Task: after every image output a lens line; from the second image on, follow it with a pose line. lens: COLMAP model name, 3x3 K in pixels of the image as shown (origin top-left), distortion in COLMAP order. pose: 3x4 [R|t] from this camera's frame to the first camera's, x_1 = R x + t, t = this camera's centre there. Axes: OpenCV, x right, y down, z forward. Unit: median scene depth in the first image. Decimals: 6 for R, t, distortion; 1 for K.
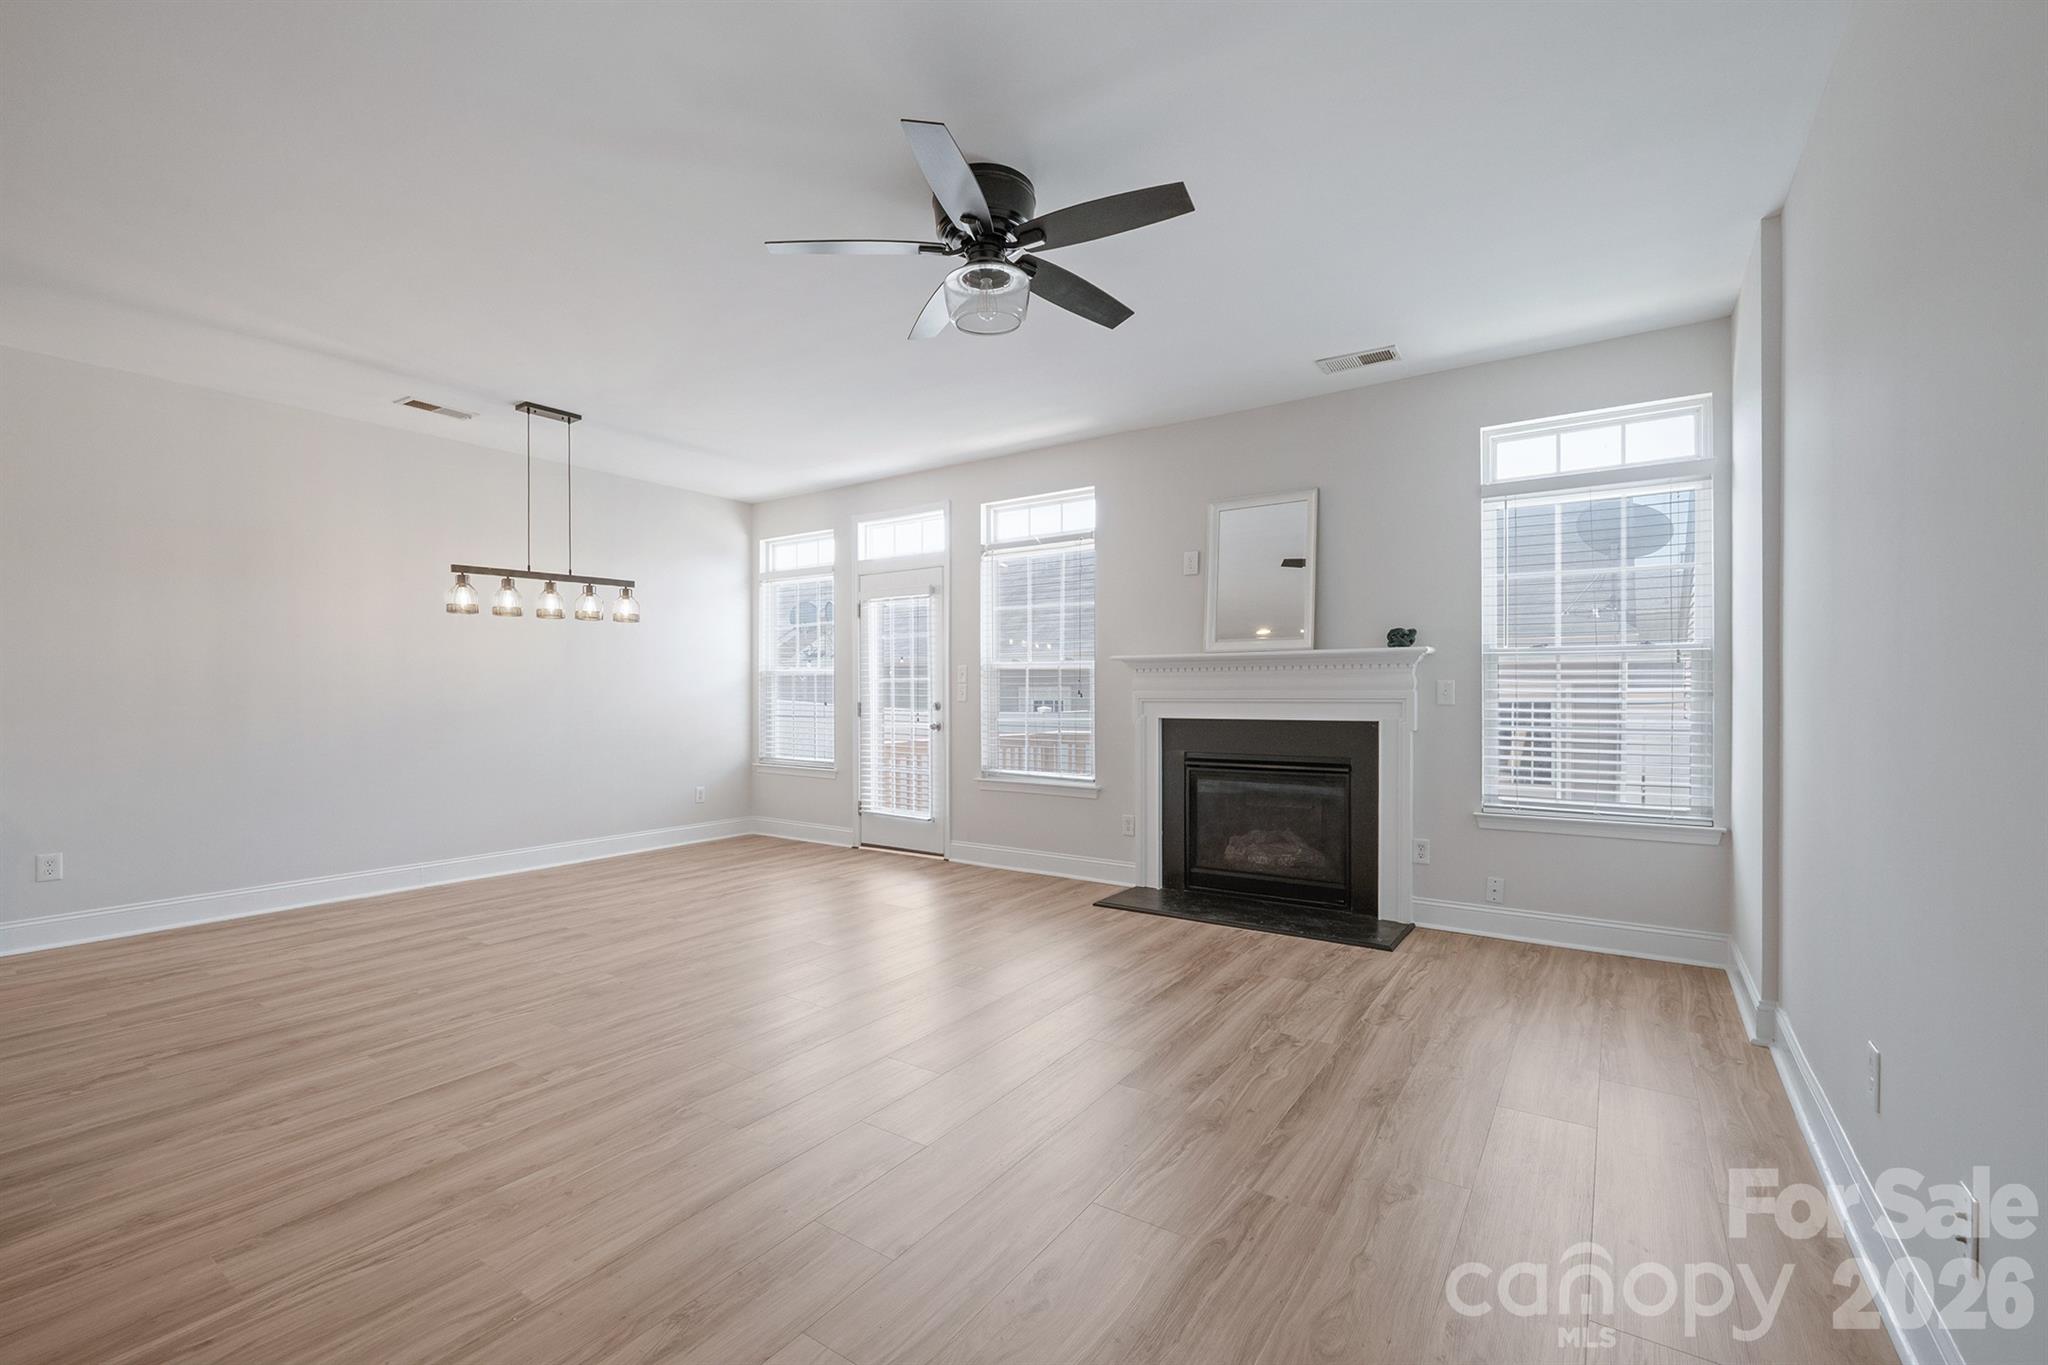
lens RADIAL K [[861.8, 0, 1017.7], [0, 861.8, 703.1], [0, 0, 1]] dist [-0.007457, -0.000086]
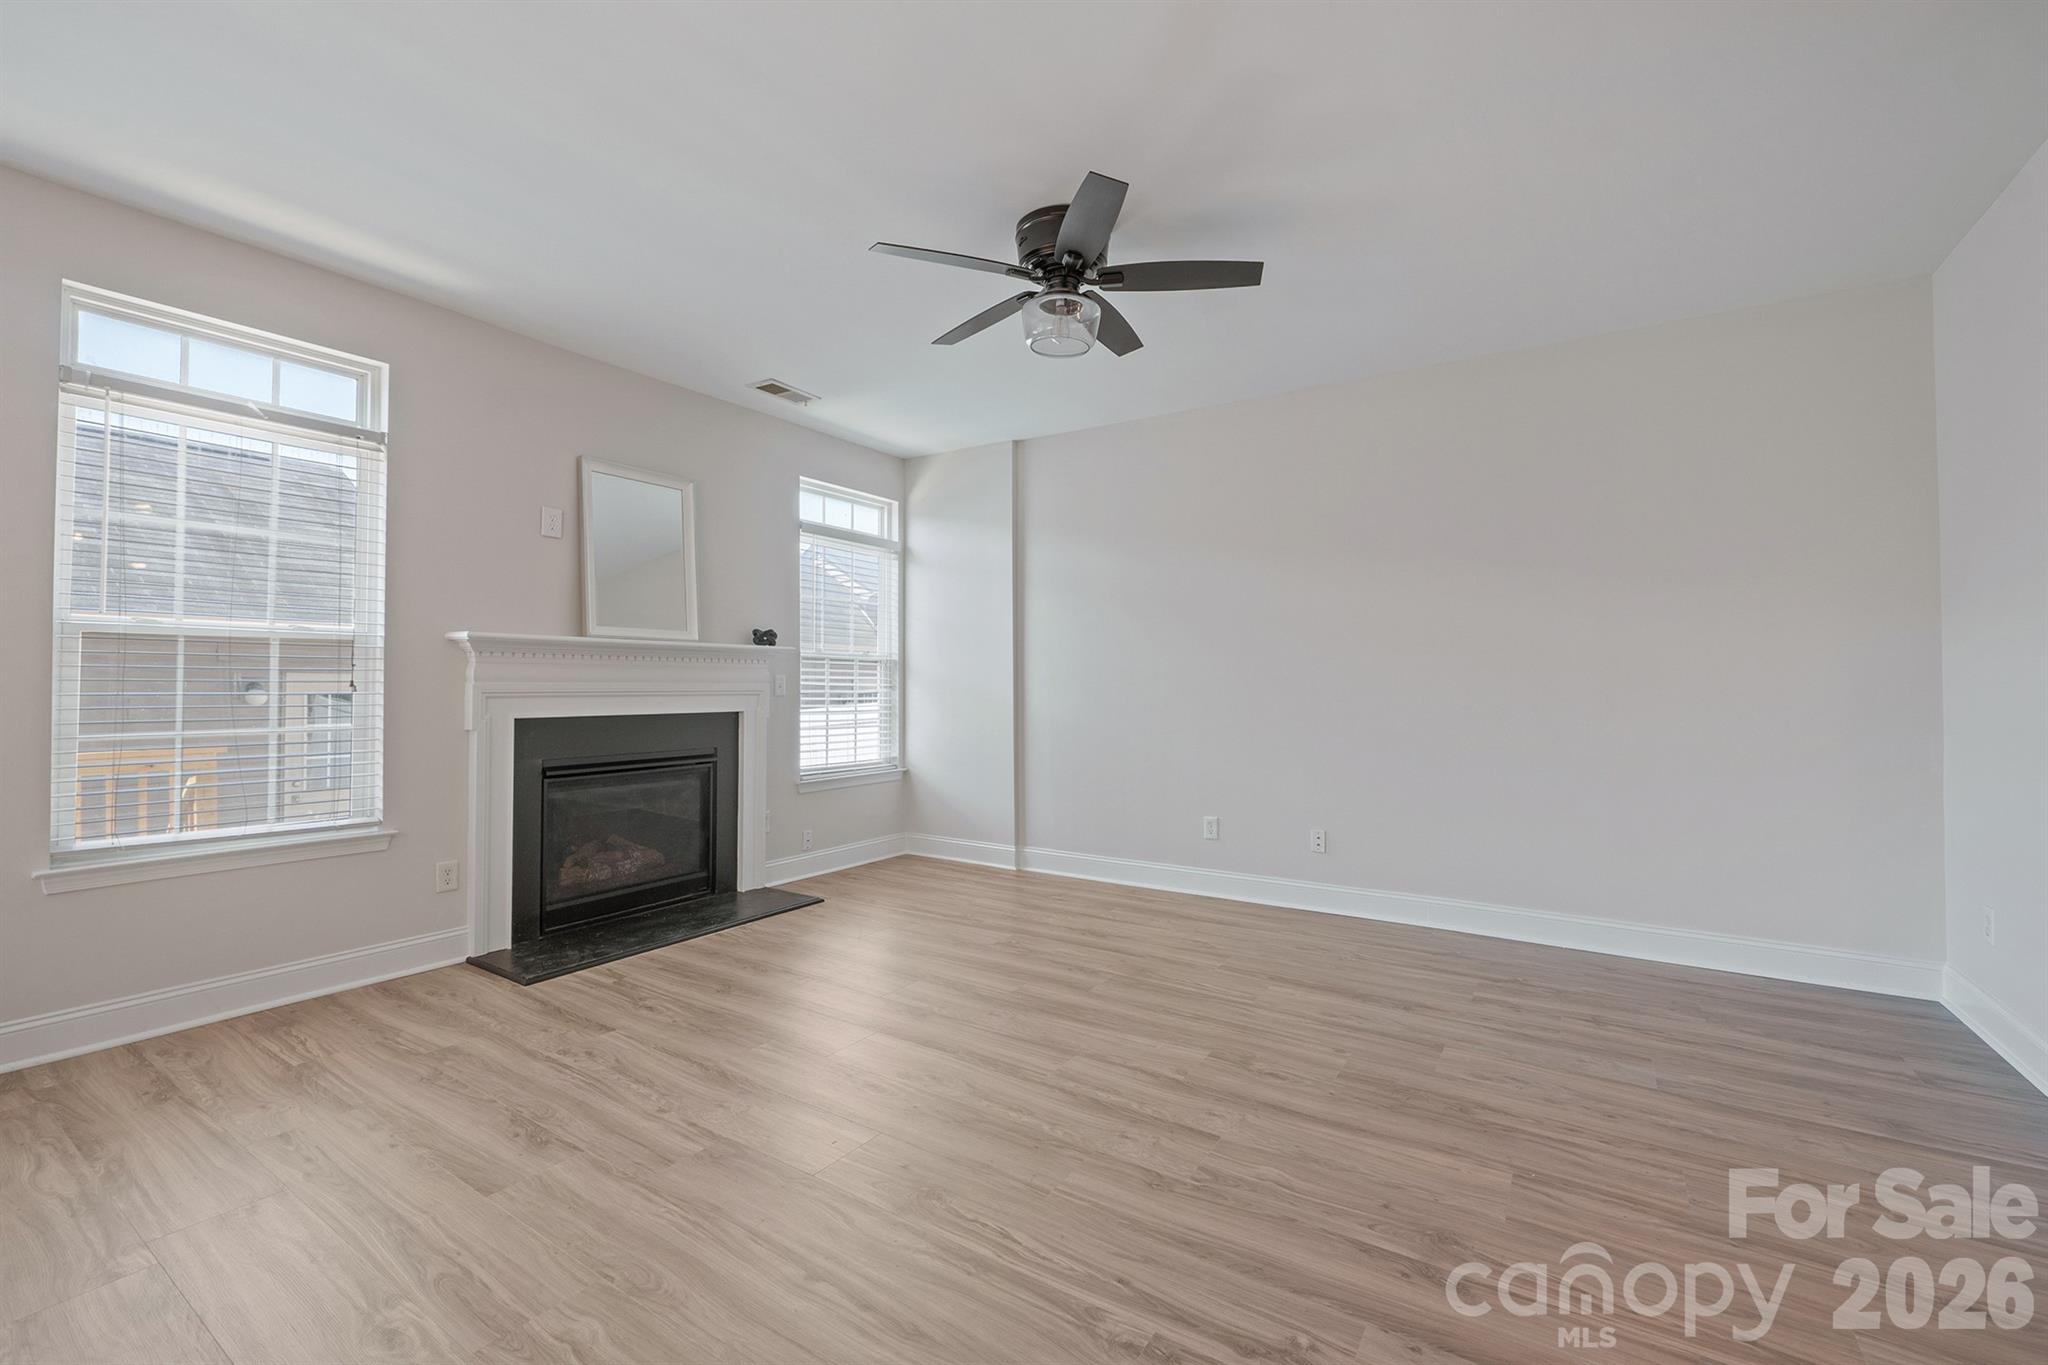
lens RADIAL K [[861.8, 0, 1031.2], [0, 861.8, 668.5], [0, 0, 1]] dist [-0.007457, -0.000086]
pose [[-0.030642, 0.020591, 0.999318, -0.645241], [0.008179, 0.999759, -0.020349, -0.007241], [-0.999497, 0.007550, -0.030803, 0.617051]]
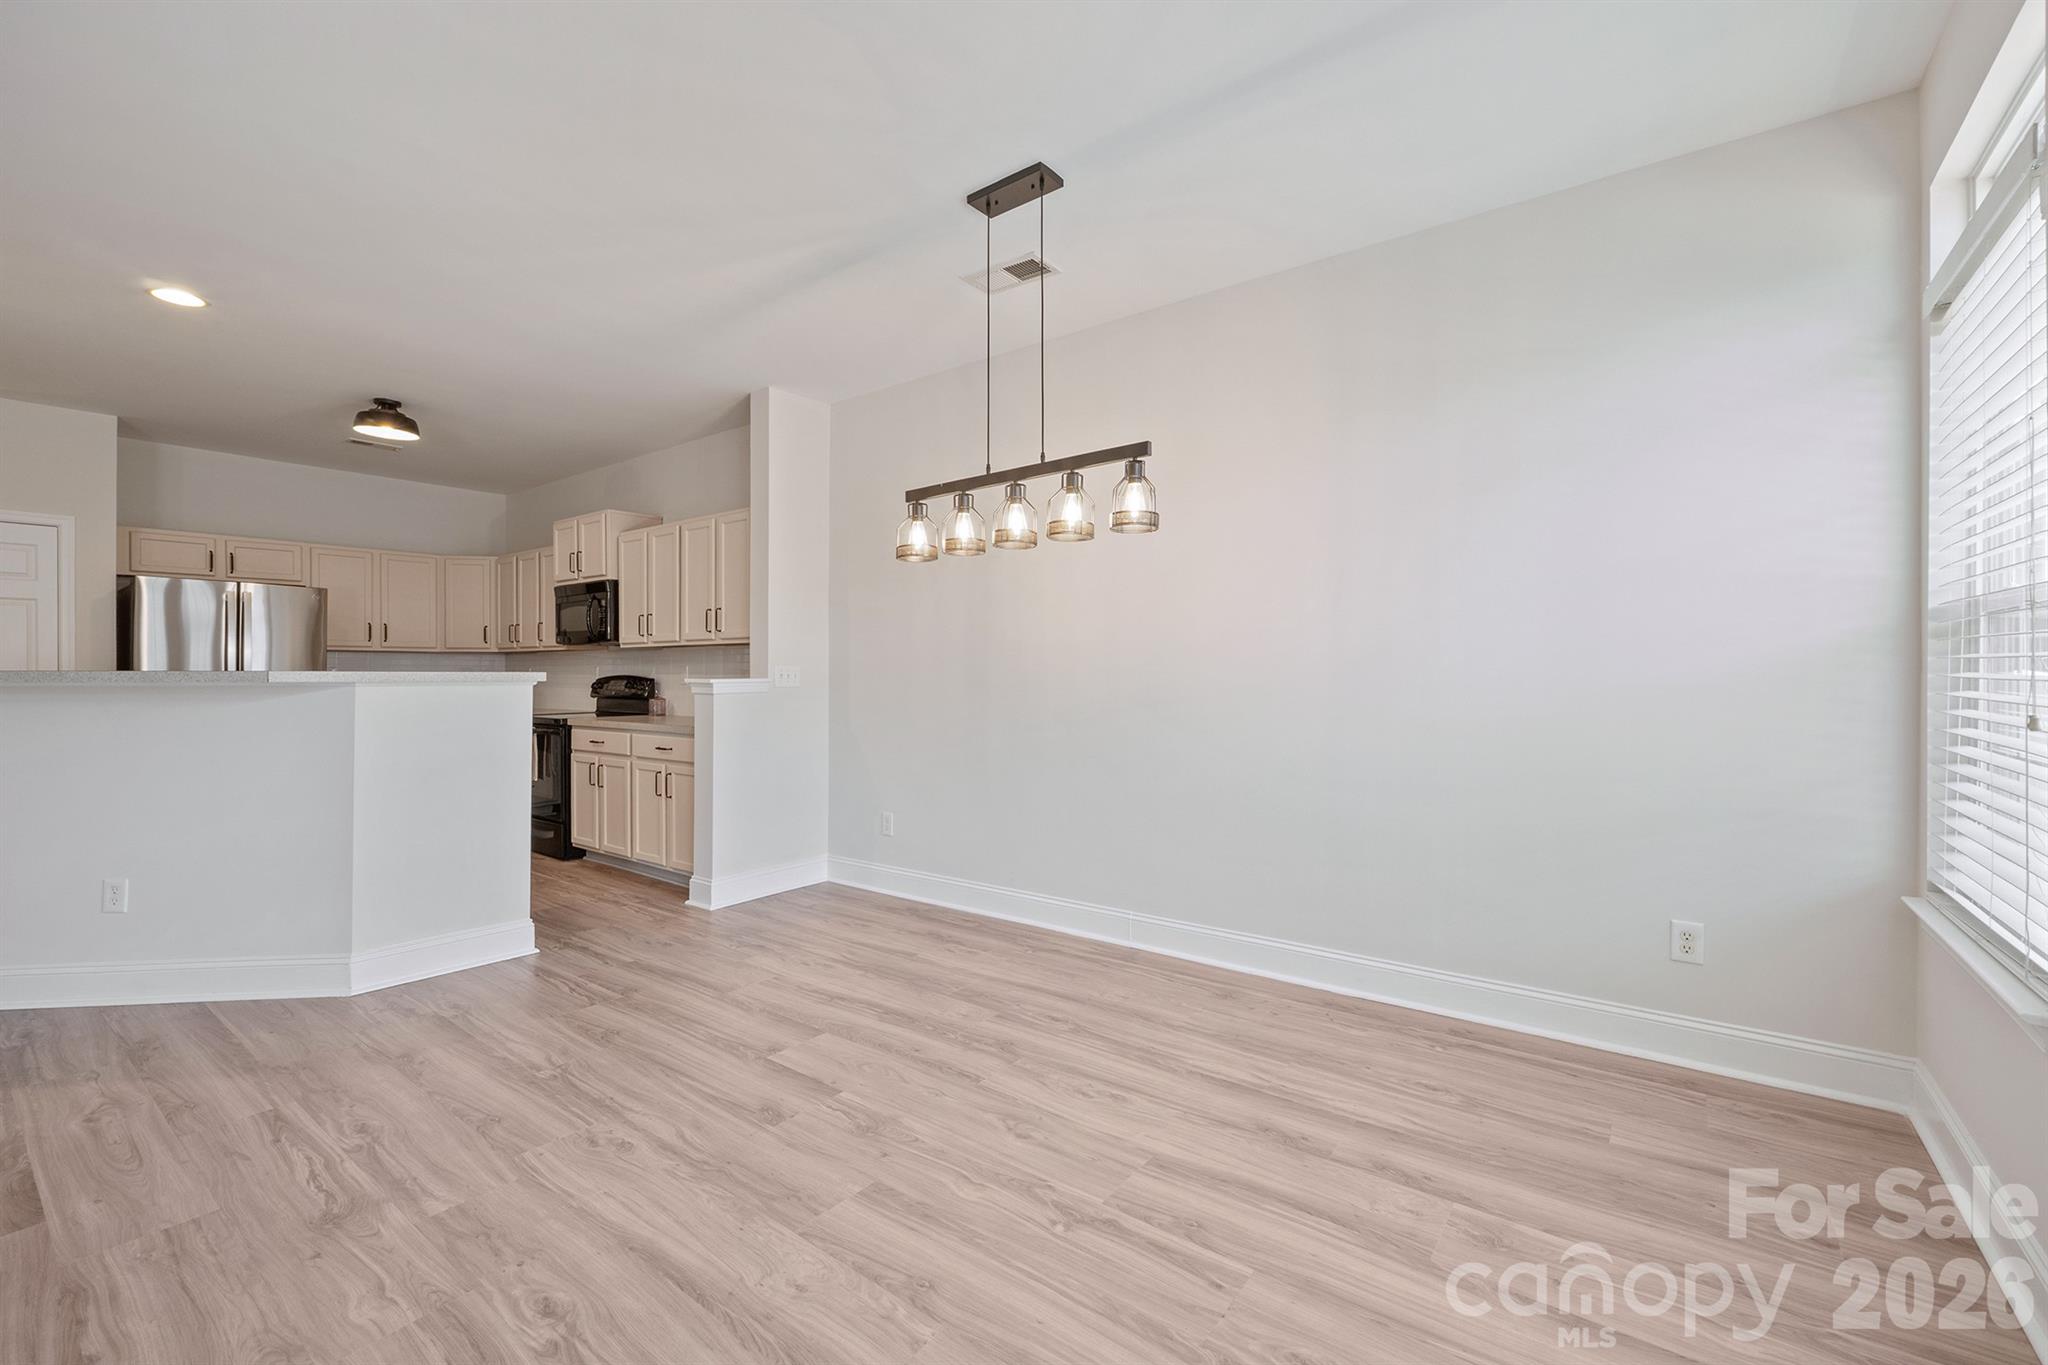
lens RADIAL K [[861.8, 0, 1015.7], [0, 861.8, 669.2], [0, 0, 1]] dist [-0.007457, -0.000086]
pose [[-0.042047, -0.005147, -0.999102, 0.033422], [-0.008456, 0.999953, -0.004796, -0.014167], [0.999080, 0.008247, -0.042088, 1.056026]]
